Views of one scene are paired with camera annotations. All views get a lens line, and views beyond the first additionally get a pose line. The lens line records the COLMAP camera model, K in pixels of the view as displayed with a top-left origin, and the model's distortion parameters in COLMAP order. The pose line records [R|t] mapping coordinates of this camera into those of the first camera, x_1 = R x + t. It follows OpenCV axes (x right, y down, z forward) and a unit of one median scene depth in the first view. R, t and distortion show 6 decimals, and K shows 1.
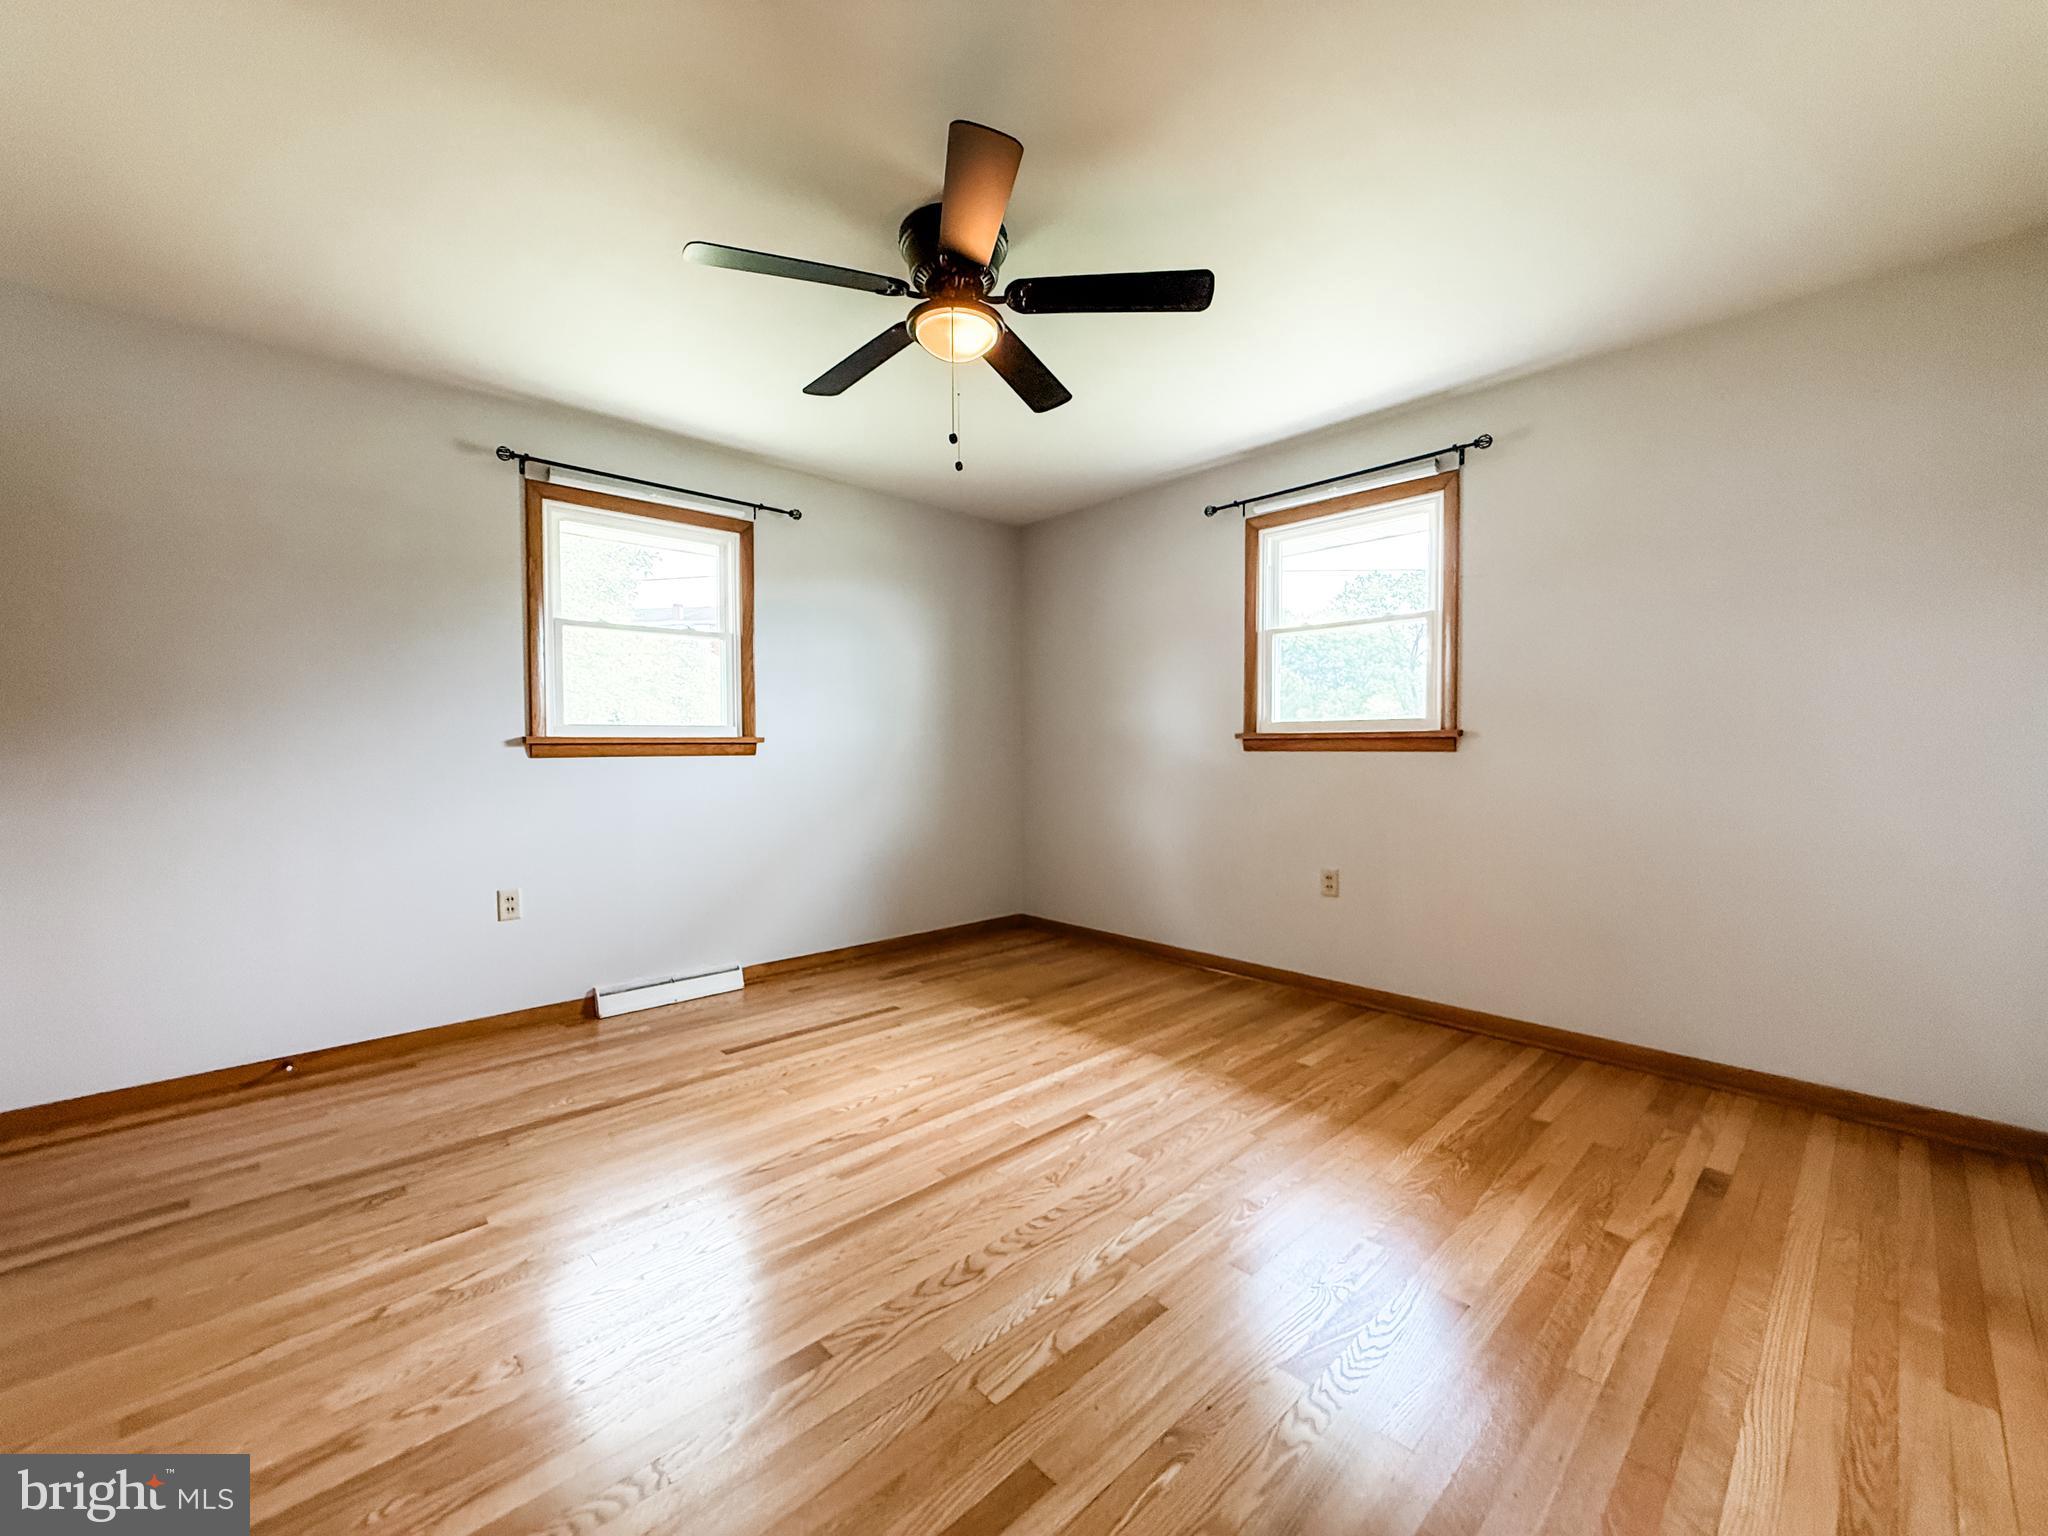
lens RADIAL K [[816.5, 0, 1021.4], [0, 816.5, 766.6], [0, 0, 1]] dist [-0.000196, -0.000519]
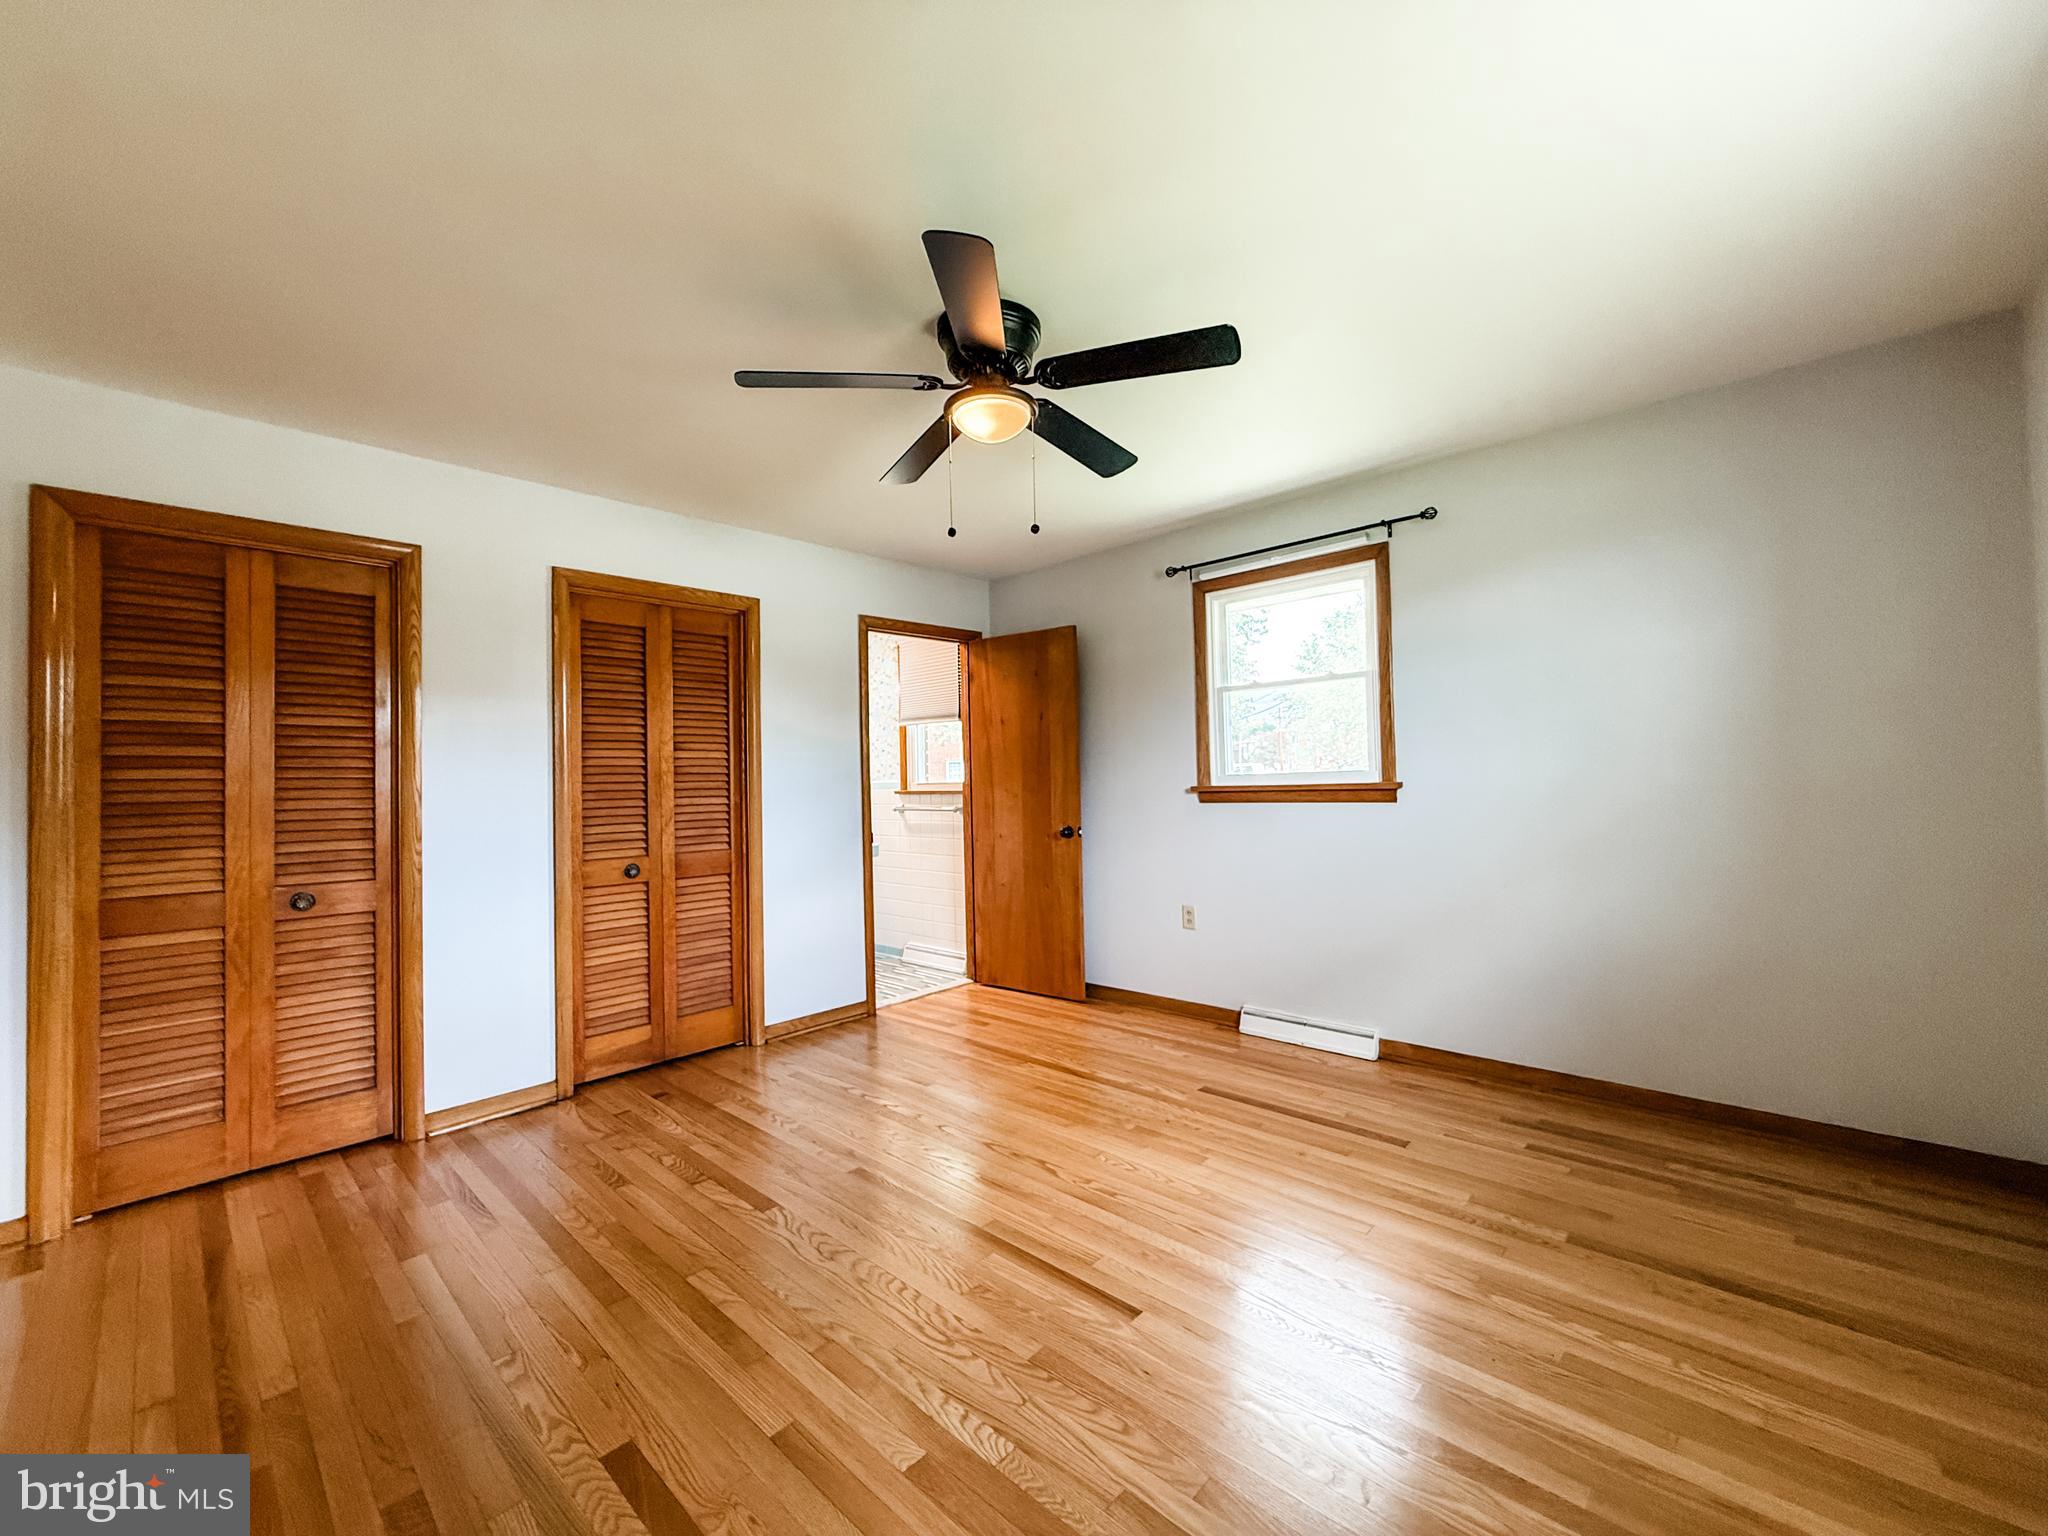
lens RADIAL K [[816.5, 0, 1021.4], [0, 816.5, 766.6], [0, 0, 1]] dist [-0.000196, -0.000519]
pose [[0.063098, -0.017224, -0.997859, 0.602569], [0.001197, 0.999852, -0.017183, -0.043338], [0.998007, -0.000110, 0.063109, 0.615411]]
